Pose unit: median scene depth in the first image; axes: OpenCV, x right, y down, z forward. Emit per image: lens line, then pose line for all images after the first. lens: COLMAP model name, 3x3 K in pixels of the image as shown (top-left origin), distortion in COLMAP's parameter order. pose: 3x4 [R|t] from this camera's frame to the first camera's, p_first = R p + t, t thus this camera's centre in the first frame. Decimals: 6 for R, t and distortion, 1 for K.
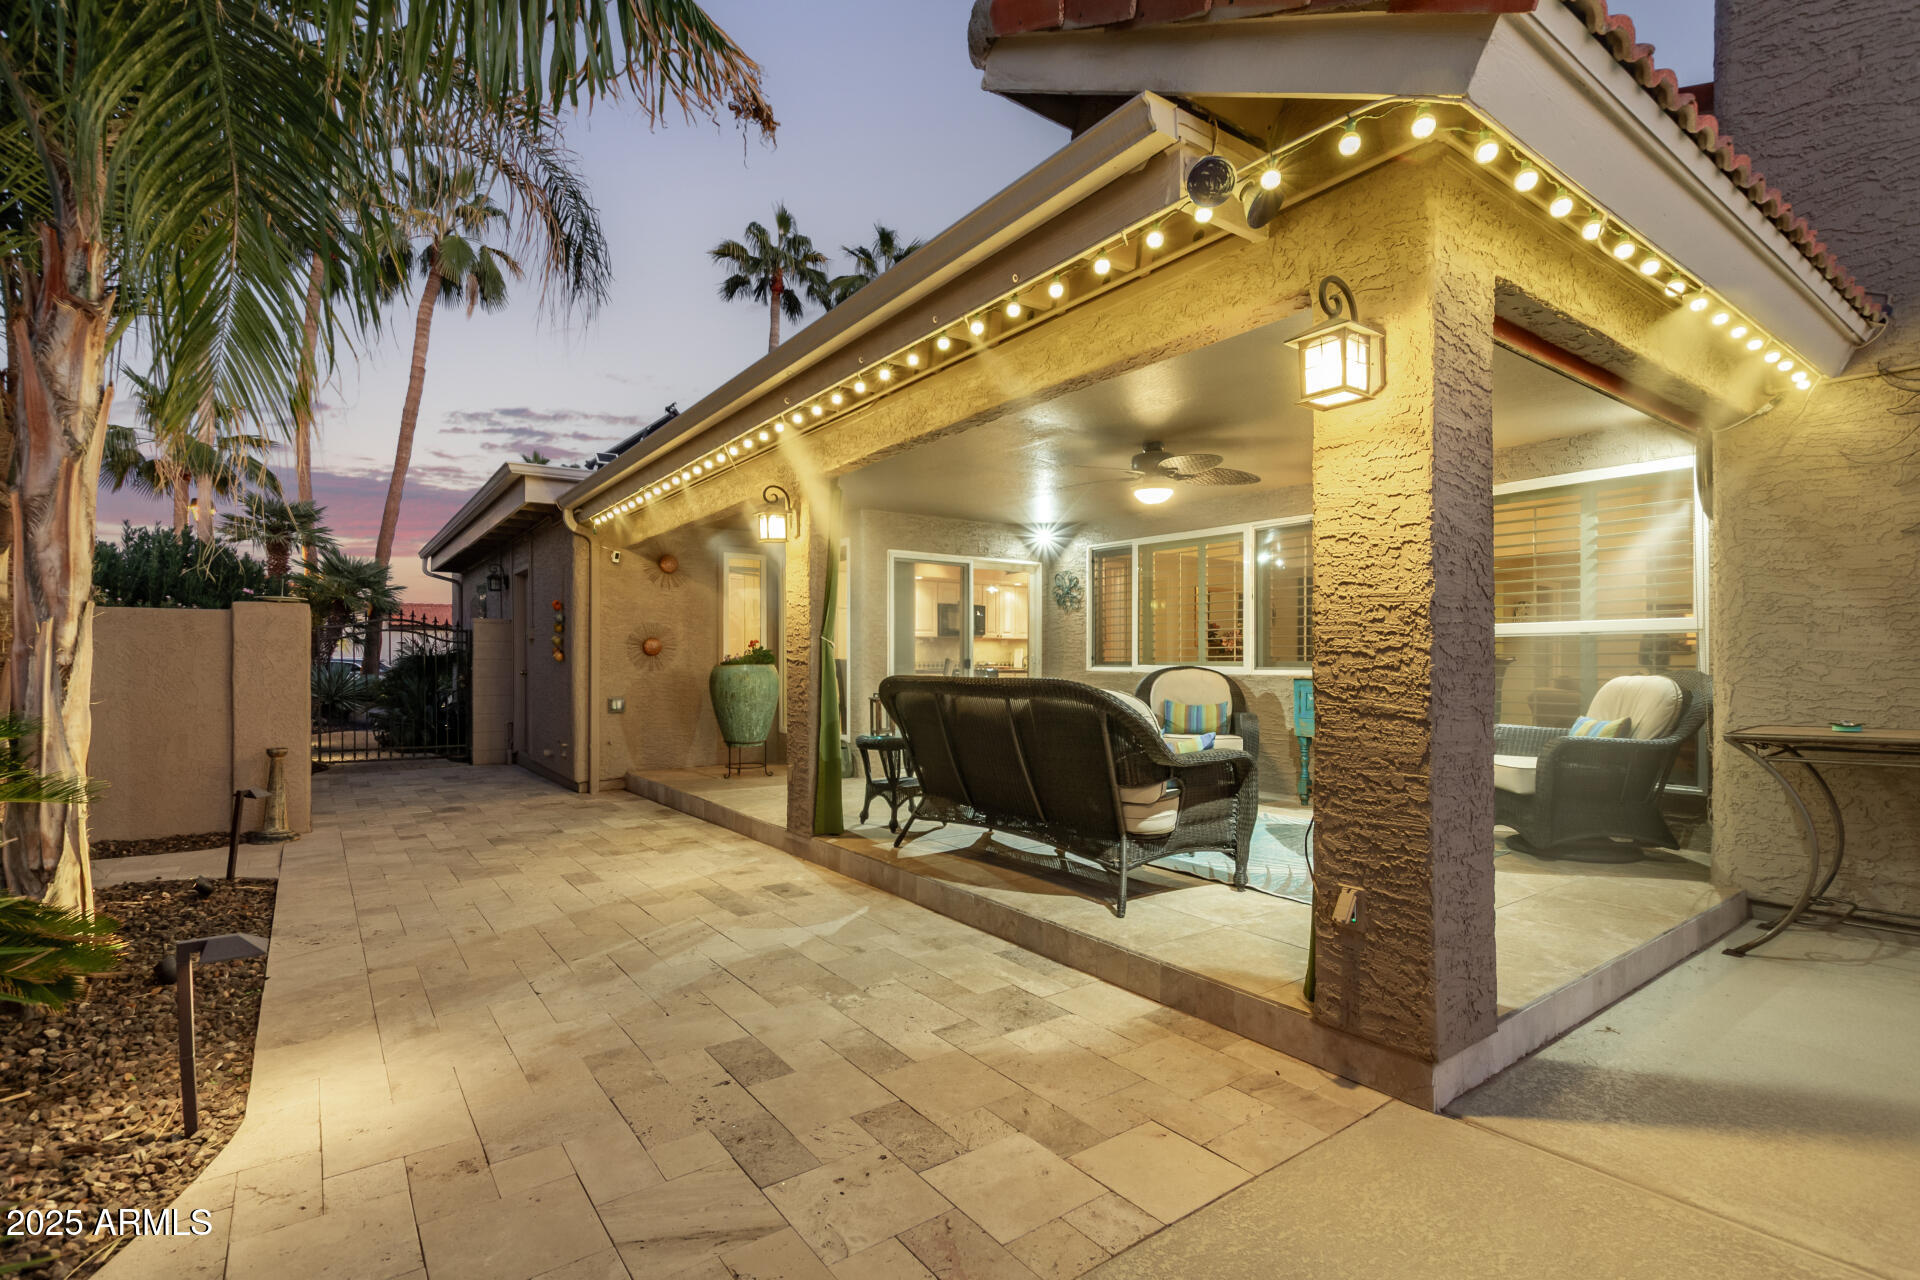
lens RADIAL K [[886.0, 0, 958.0], [0, 886.0, 650.7], [0, 0, 1]] dist [0.000857, -0.000436]
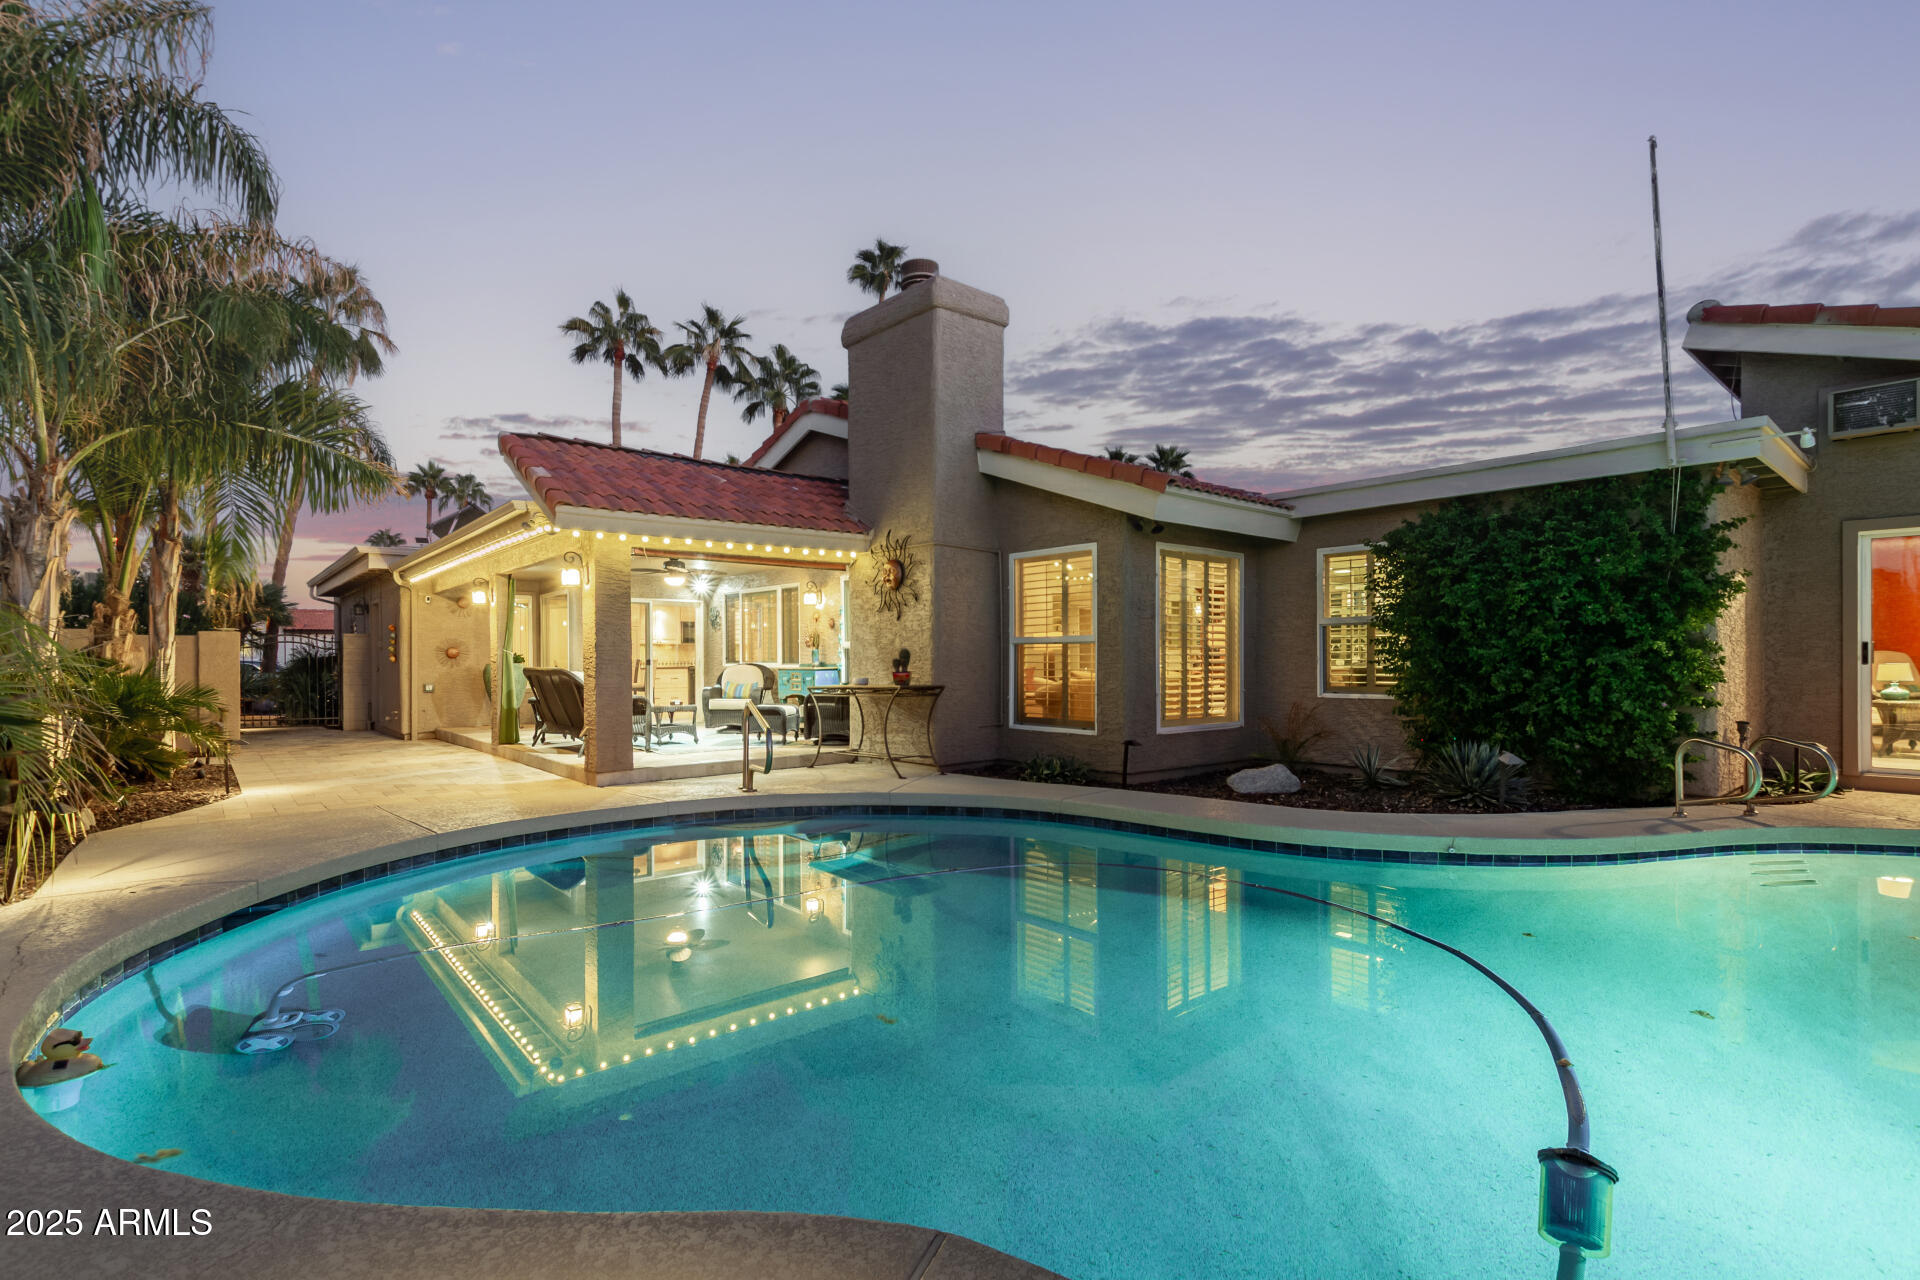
lens RADIAL K [[886.0, 0, 958.0], [0, 886.0, 650.7], [0, 0, 1]] dist [0.000857, -0.000436]
pose [[0.996800, -0.003496, 0.079861, 0.445513], [0.003392, 0.999993, 0.001448, -0.007507], [-0.079865, -0.001173, 0.996805, -0.697288]]
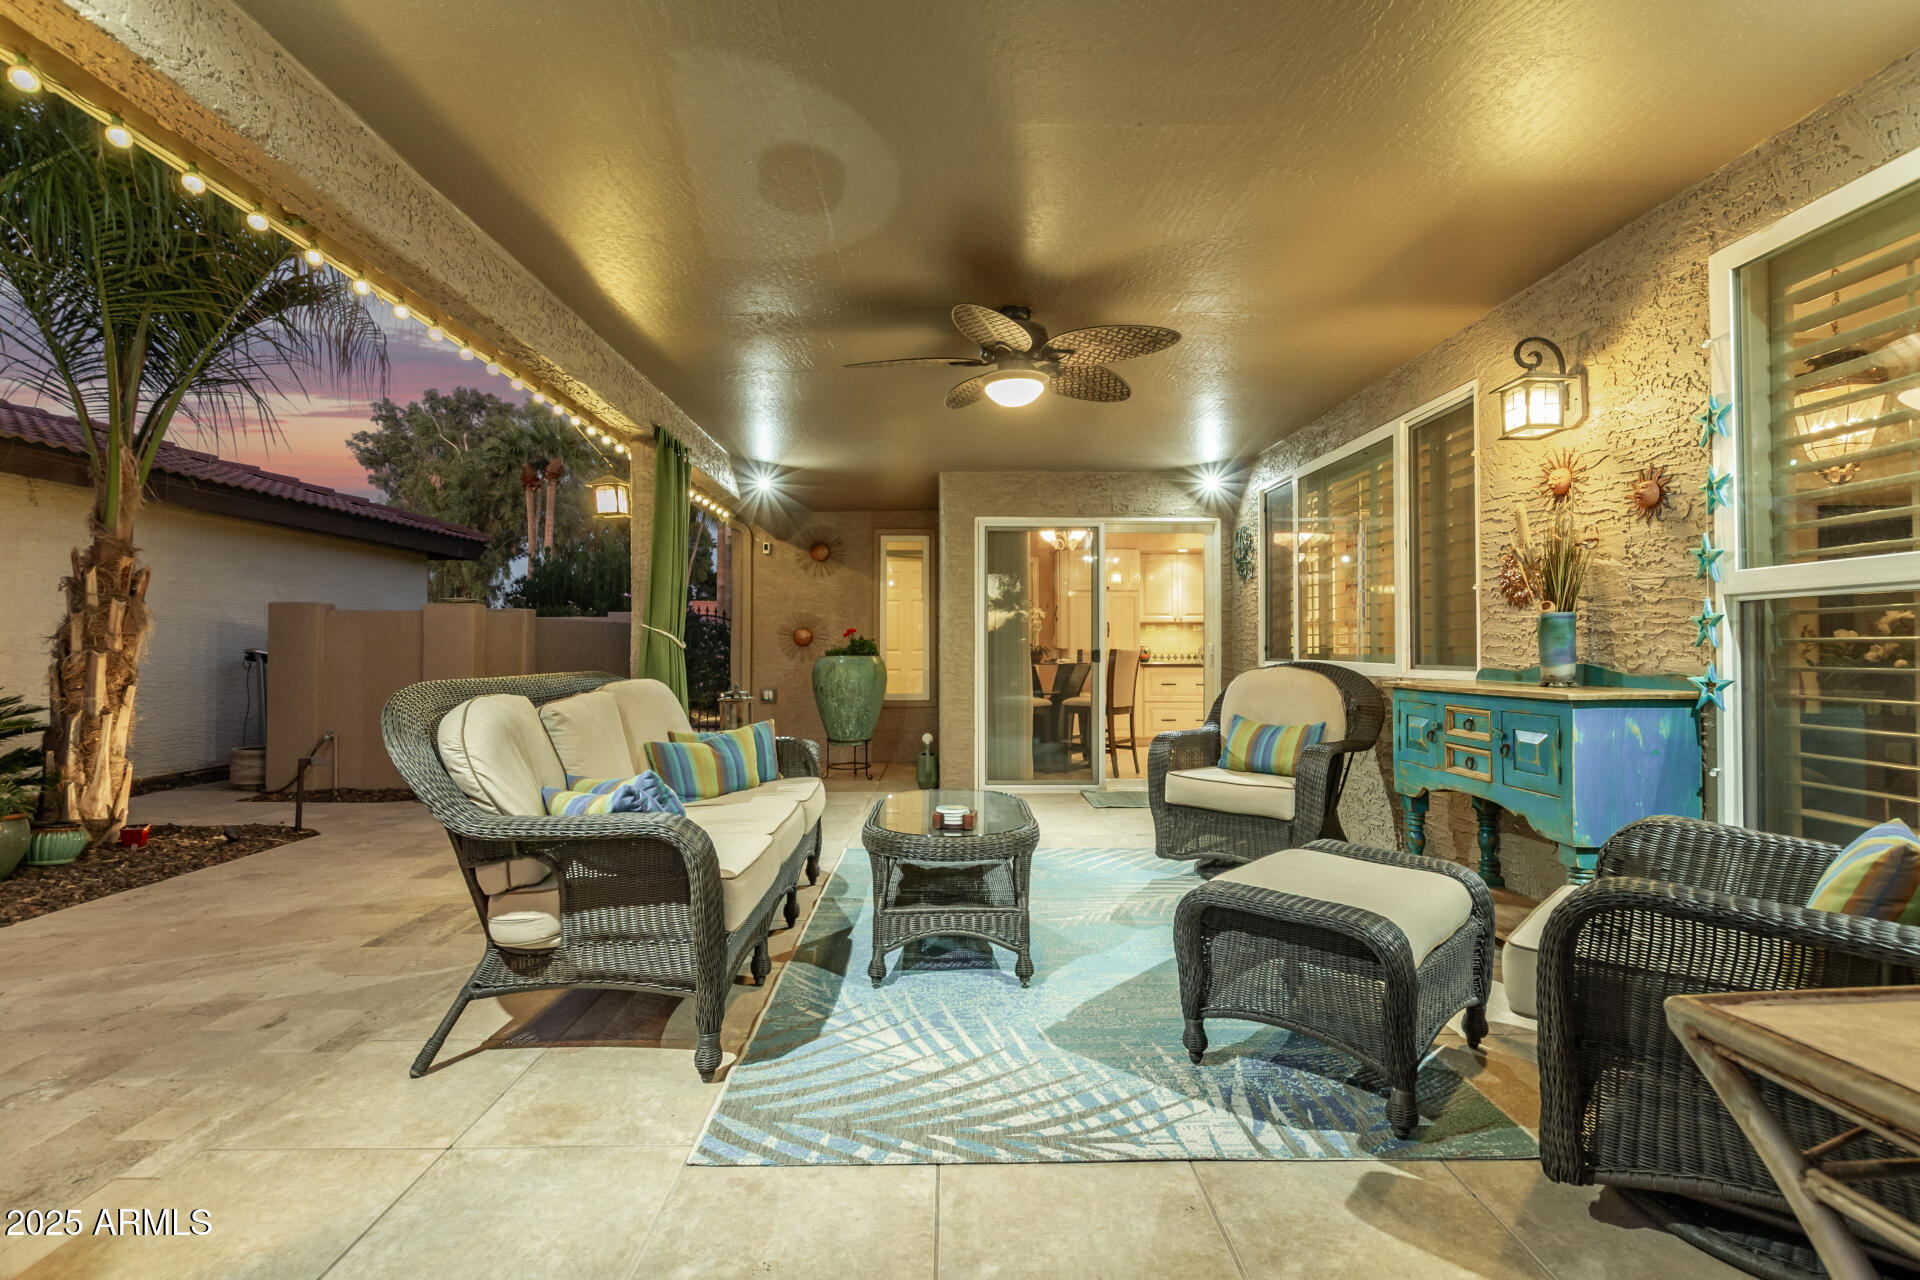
lens RADIAL K [[875.2, 0, 960.0], [0, 875.2, 640.0], [0, 0, 1]] dist [0.001786, -0.000163]
pose [[0.820215, -0.005839, -0.572026, 0.338734], [0.005704, 0.999982, -0.002029, 0.001568], [0.572027, -0.001599, 0.820233, 0.291010]]
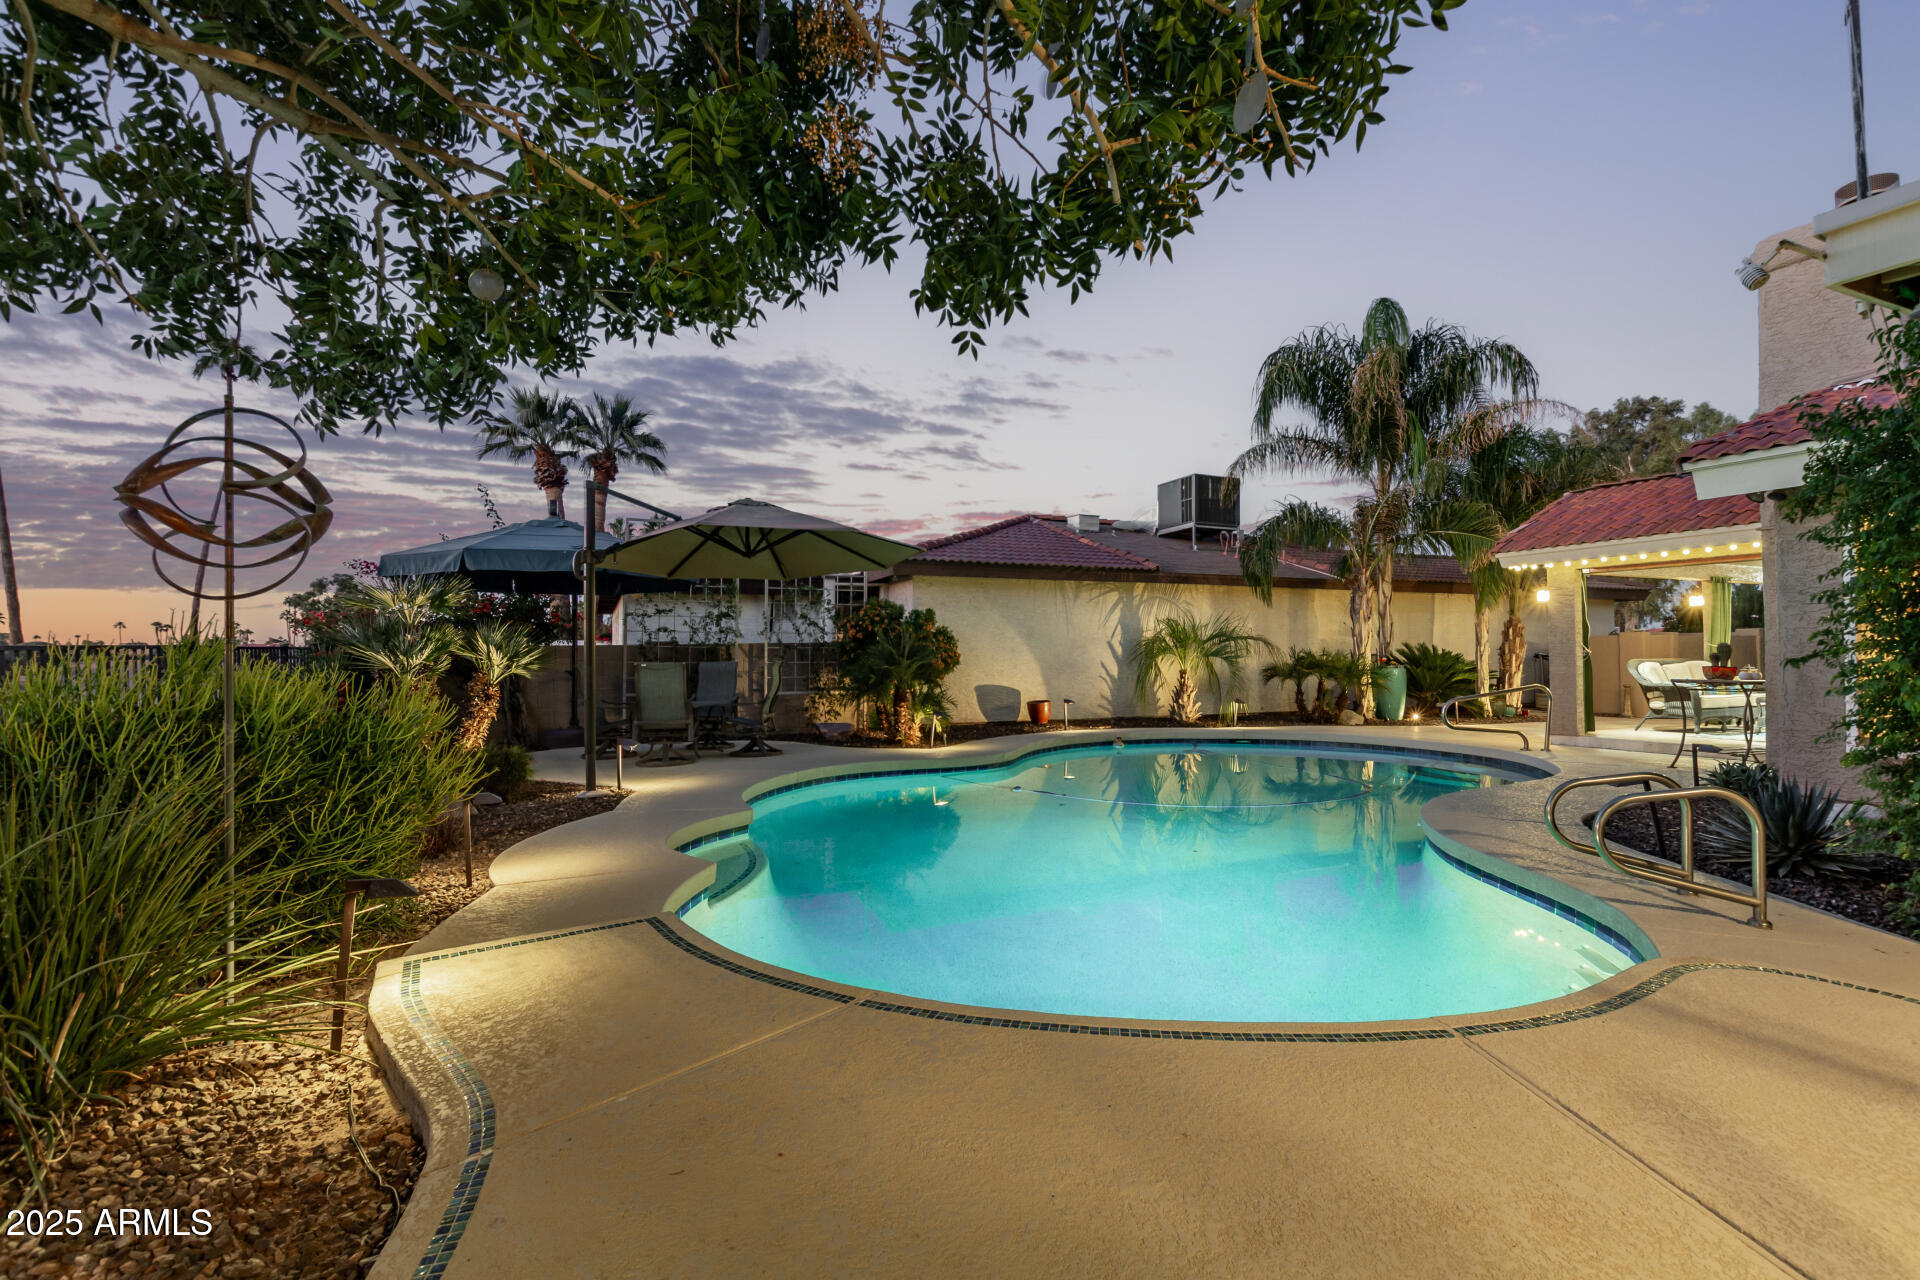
lens RADIAL K [[886.0, 0, 958.0], [0, 886.0, 650.7], [0, 0, 1]] dist [0.000857, -0.000436]
pose [[-0.198668, -0.004526, -0.980056, 1.589434], [0.012913, 0.999890, -0.007235, -0.002846], [0.979982, -0.014092, -0.198588, -0.330227]]
